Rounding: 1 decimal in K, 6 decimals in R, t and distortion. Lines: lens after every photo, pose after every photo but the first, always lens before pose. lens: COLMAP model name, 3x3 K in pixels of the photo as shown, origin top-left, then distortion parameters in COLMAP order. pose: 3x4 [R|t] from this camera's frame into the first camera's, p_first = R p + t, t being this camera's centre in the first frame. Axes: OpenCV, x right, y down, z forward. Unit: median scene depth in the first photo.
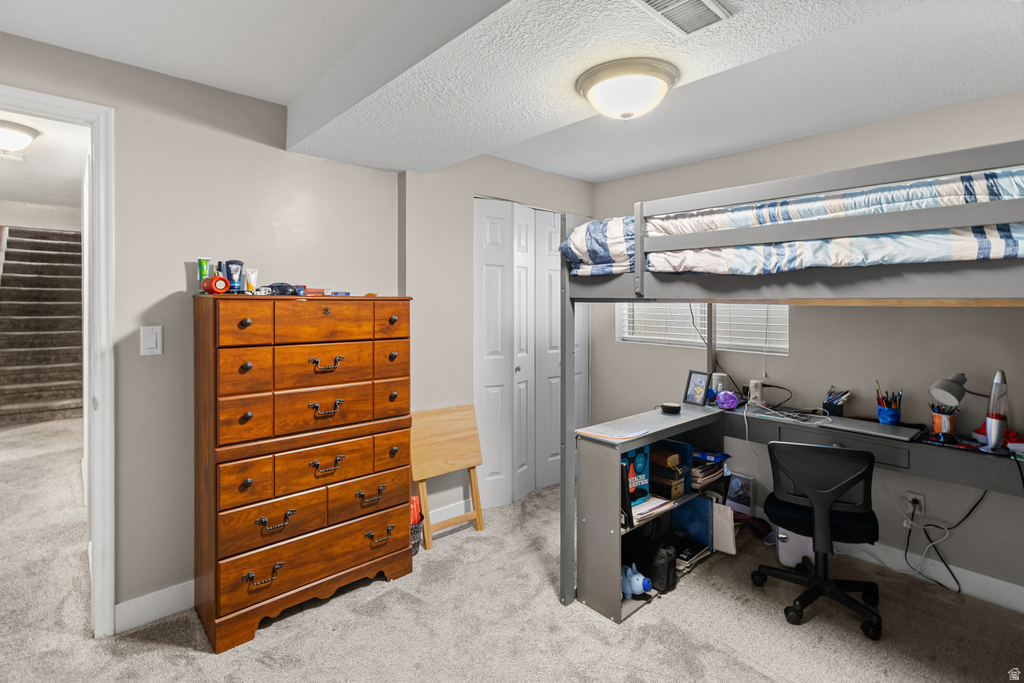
lens RADIAL K [[489.0, 0, 512.7], [0, 489.0, 304.6], [0, 0, 1]] dist [-0.000054, 0.000126]
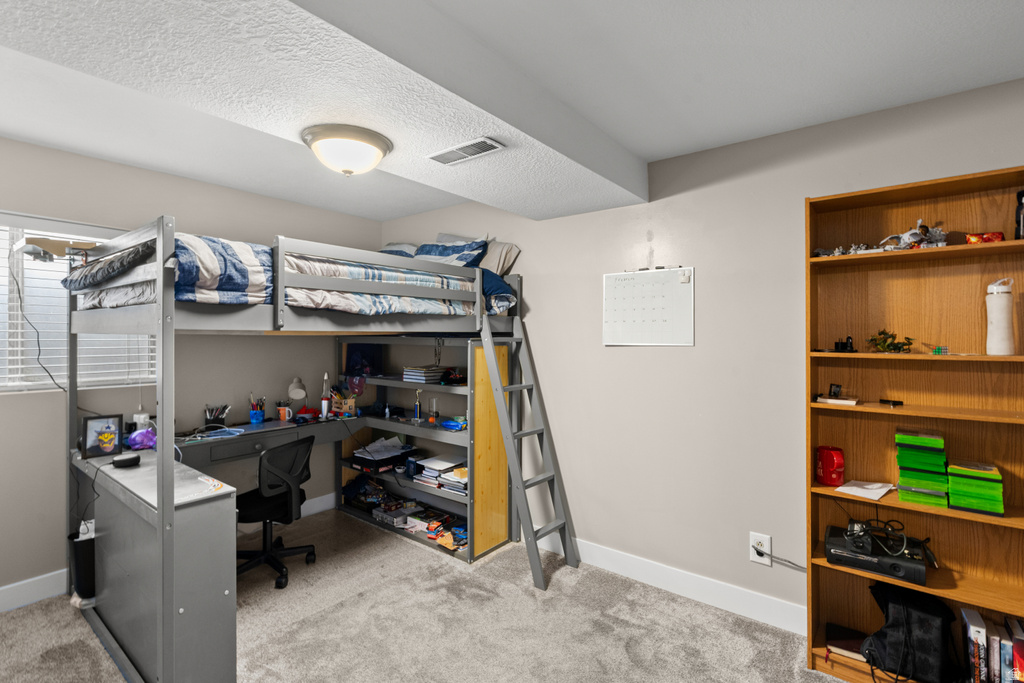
lens RADIAL K [[467.9, 0, 507.9], [0, 467.9, 338.6], [0, 0, 1]] dist [-0.000755, -0.000124]
pose [[-0.161077, -0.020876, 0.986721, -0.814020], [-0.001297, 0.999780, 0.020941, -0.018570], [-0.986941, 0.002094, -0.161069, 0.724740]]
